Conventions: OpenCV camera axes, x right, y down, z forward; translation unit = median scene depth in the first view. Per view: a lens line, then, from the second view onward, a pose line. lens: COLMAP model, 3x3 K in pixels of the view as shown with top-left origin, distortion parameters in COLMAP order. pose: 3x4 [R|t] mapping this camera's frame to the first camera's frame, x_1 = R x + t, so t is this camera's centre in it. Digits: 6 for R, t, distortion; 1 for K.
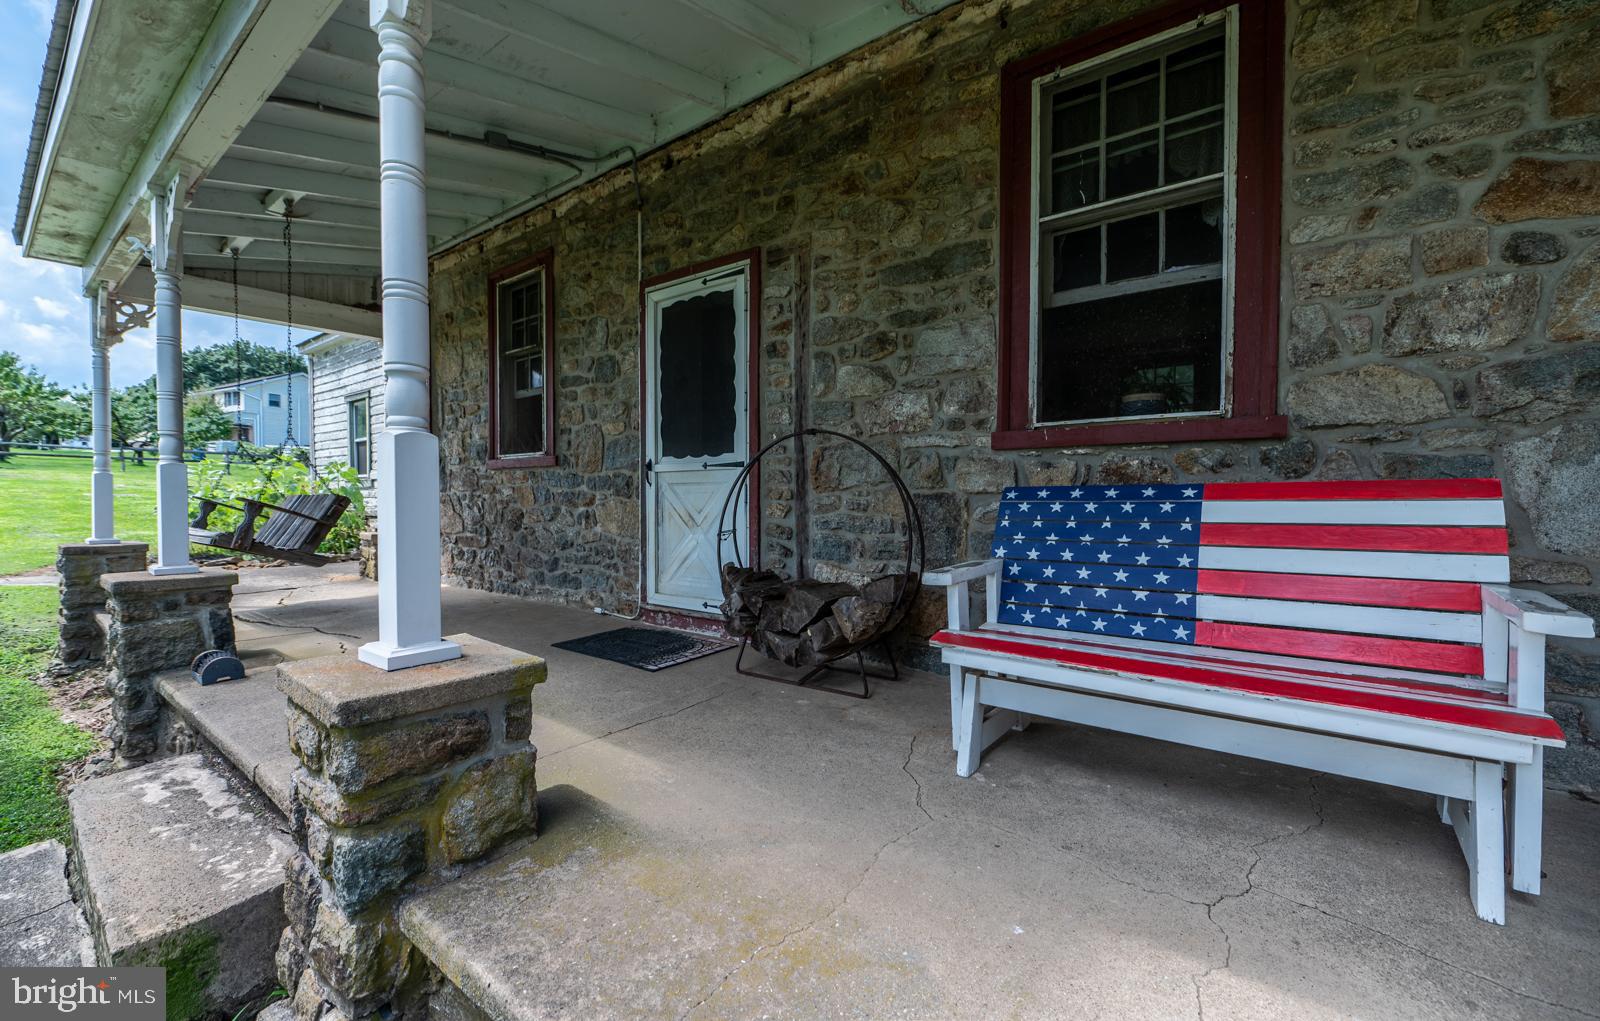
lens RADIAL K [[642.7, 0, 803.8], [0, 642.7, 510.0], [0, 0, 1]] dist [-0.008640, 0.000077]
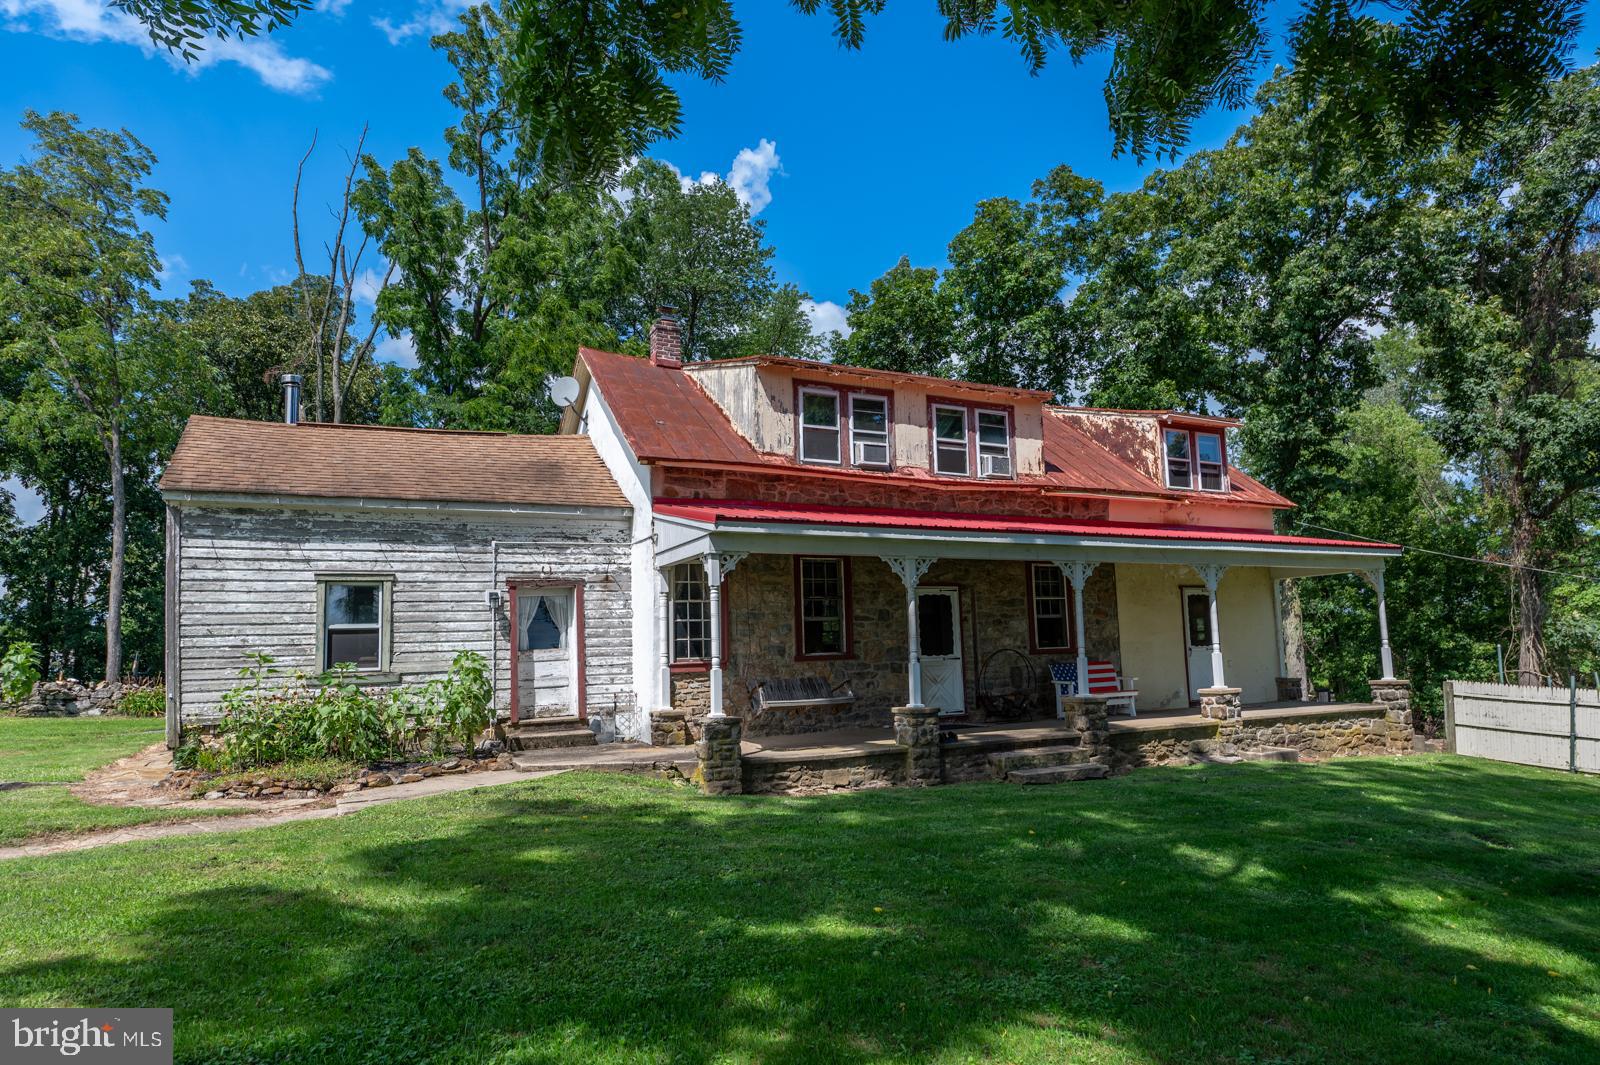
lens RADIAL K [[965.0, 0, 798.3], [0, 965.0, 536.1], [0, 0, 1]] dist [-0.002669, 0.006114]
pose [[0.445075, 0.096135, 0.890318, -3.955528], [0.051603, 0.989815, -0.132675, -0.072501], [-0.894005, 0.104993, 0.435582, -0.251861]]
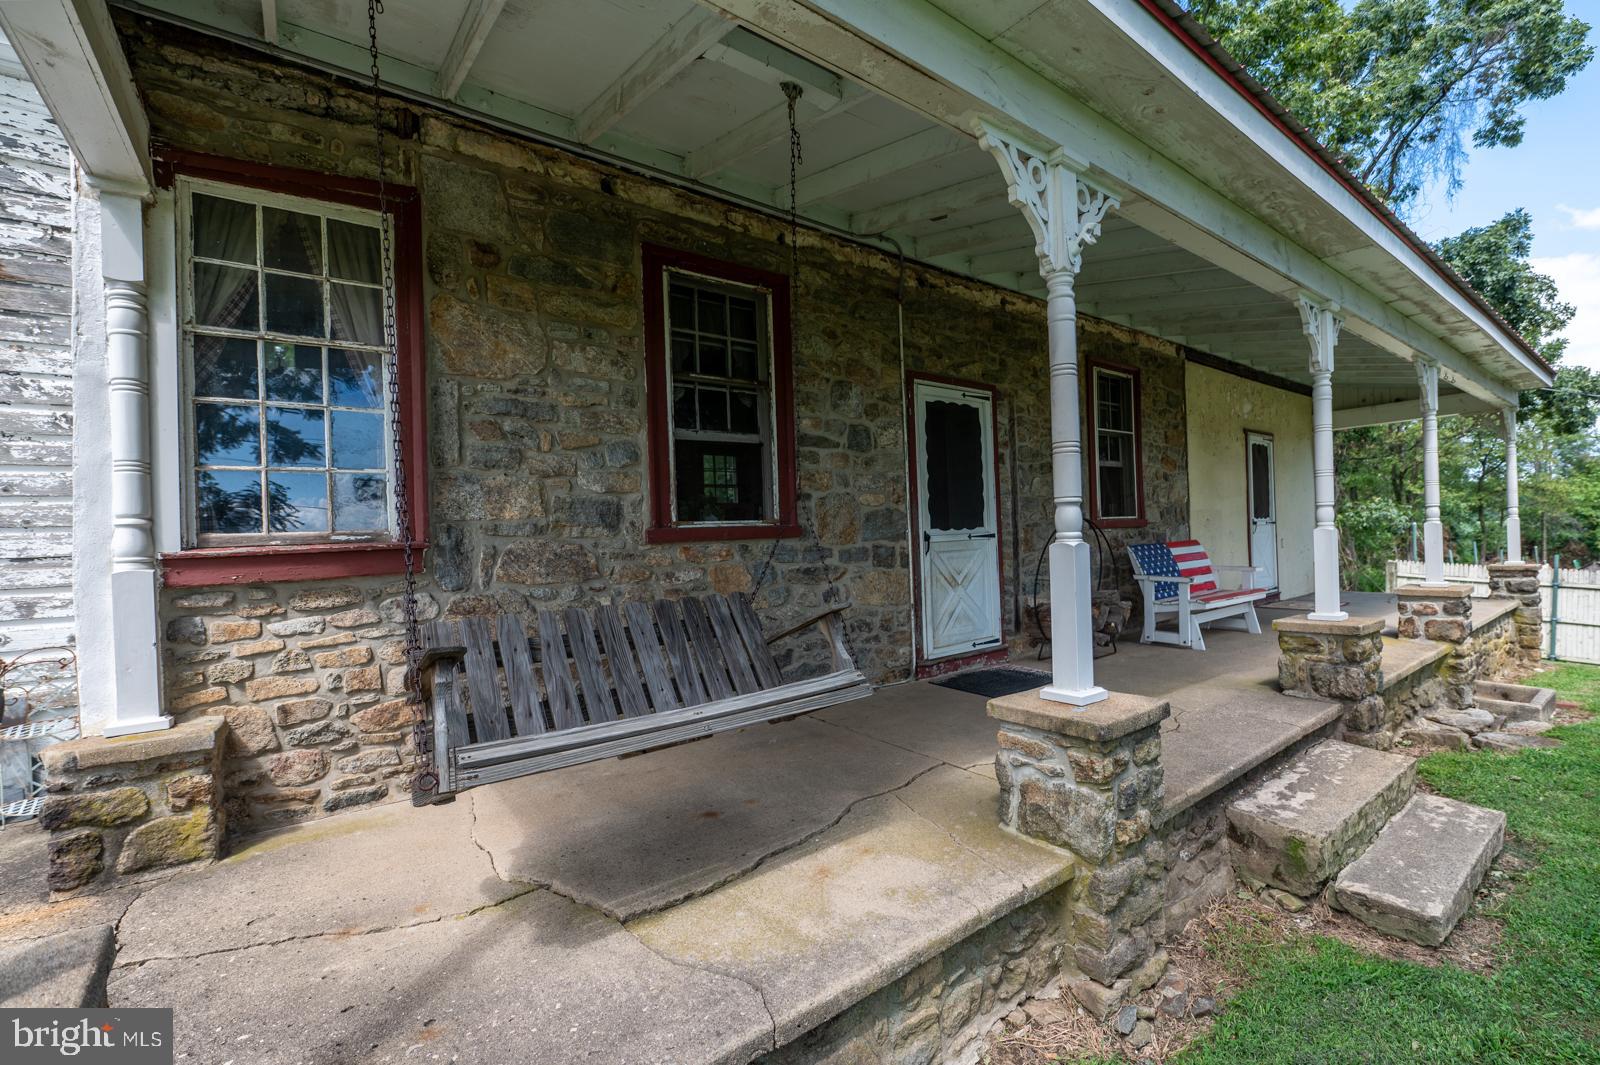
lens RADIAL K [[691.8, 0, 810.8], [0, 691.8, 539.2], [0, 0, 1]] dist [-0.008793, -0.001501]
pose [[0.263120, -0.012961, 0.964676, -1.546314], [0.059282, 0.998237, -0.002758, -0.077437], [-0.962940, 0.057913, 0.263425, 0.922751]]
